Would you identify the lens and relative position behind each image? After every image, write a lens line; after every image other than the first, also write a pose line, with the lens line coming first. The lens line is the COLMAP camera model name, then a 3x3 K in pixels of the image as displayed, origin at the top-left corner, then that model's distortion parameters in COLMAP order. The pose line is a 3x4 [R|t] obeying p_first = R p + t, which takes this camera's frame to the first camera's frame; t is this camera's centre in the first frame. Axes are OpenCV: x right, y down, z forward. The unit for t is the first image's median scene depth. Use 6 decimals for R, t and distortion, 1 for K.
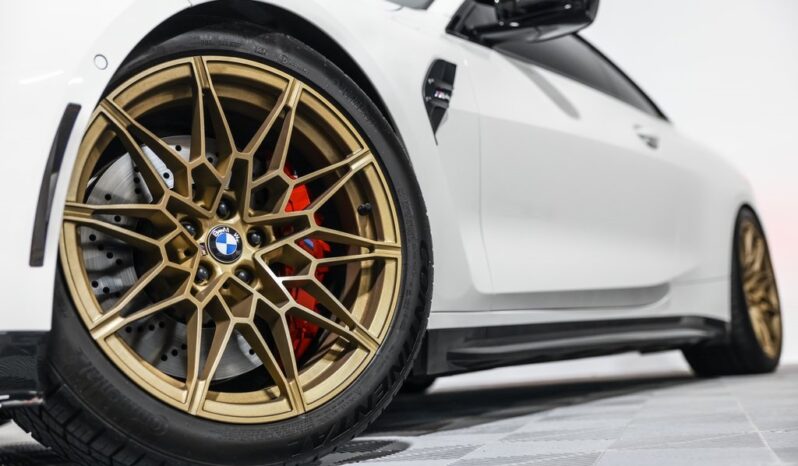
lens RADIAL K [[914.0, 0, 399.0], [0, 914.0, 233.0], [0, 0, 1]] dist [0.016707, 0.033721]
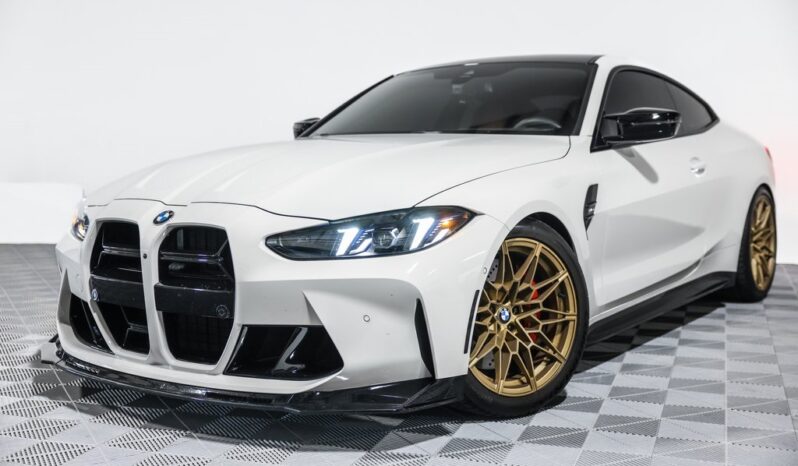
lens RADIAL K [[914.0, 0, 399.0], [0, 914.0, 233.0], [0, 0, 1]] dist [0.016707, 0.033721]
pose [[0.997074, 0.073872, -0.019641, -0.420462], [-0.067843, 0.973621, 0.217852, -0.666145], [0.035216, -0.215882, 0.975784, -1.199233]]
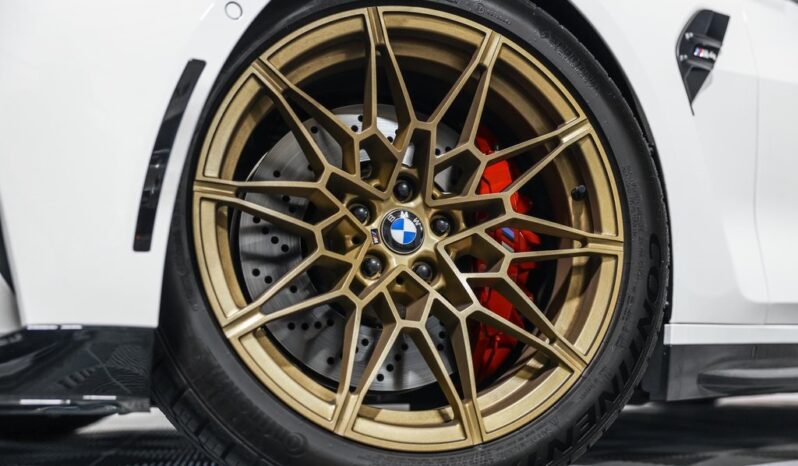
lens RADIAL K [[914.0, 0, 399.0], [0, 914.0, 233.0], [0, 0, 1]] dist [0.016707, 0.033721]
pose [[0.946685, 0.030474, -0.320715, 0.075660], [-0.025612, 0.999484, 0.019370, -0.002388], [0.321140, -0.010123, 0.946978, 0.201007]]
